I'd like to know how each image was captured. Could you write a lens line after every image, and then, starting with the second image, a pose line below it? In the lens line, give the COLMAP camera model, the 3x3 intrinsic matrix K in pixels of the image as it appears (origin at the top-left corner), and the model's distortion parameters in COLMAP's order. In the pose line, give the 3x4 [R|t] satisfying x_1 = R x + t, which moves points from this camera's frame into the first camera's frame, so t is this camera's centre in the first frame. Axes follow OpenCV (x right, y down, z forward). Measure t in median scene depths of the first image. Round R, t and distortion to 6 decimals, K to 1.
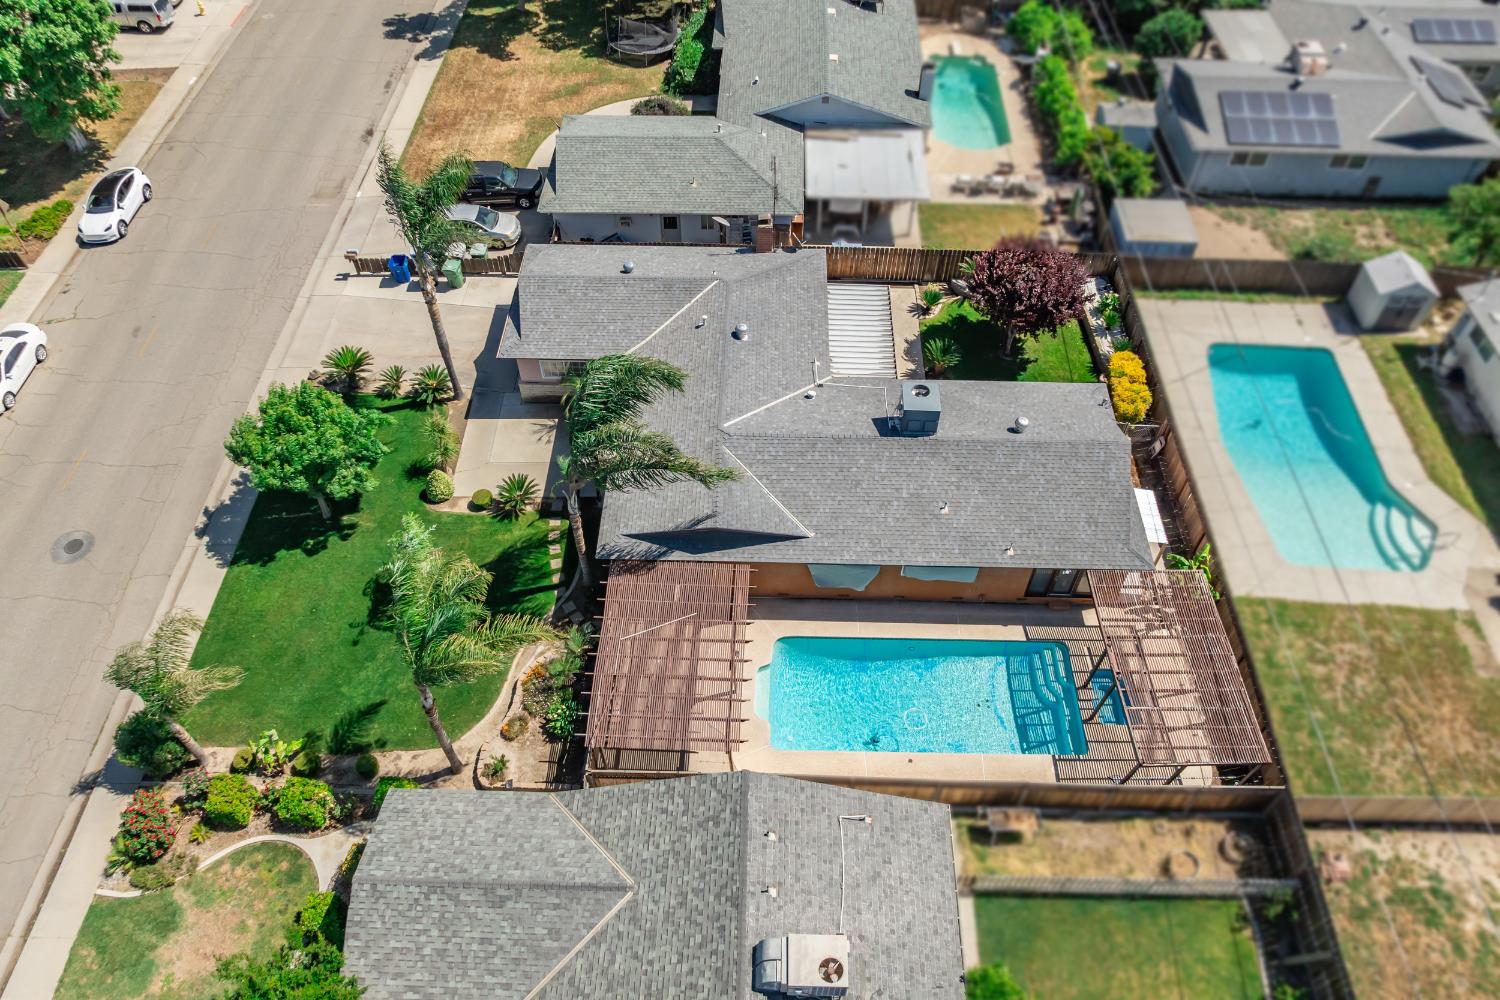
lens RADIAL K [[1028.5, 0, 750.0], [0, 1028.5, 500.0], [0, 0, 1]] dist [-0.039194, 0.006276]
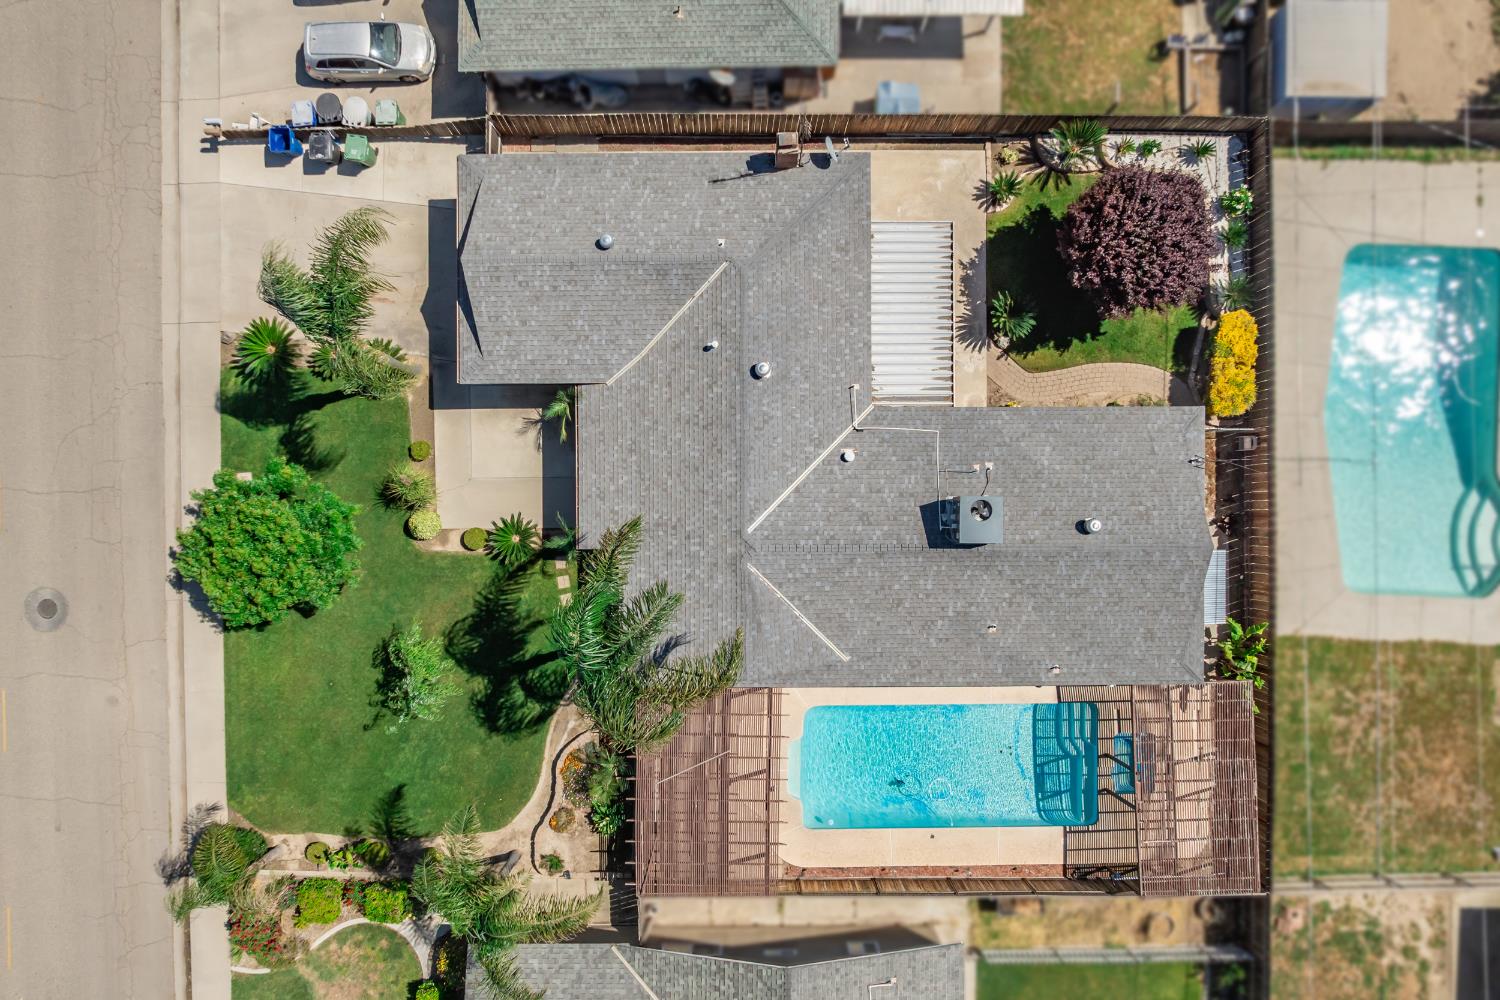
lens RADIAL K [[1050.2, 0, 750.0], [0, 1050.2, 500.0], [0, 0, 1]] dist [-0.034181, -0.002932]
pose [[0.999560, -0.029671, 0.000591, -0.024855], [0.022467, 0.769557, 0.638183, -0.689766], [-0.019390, -0.637888, 0.769885, 0.358656]]
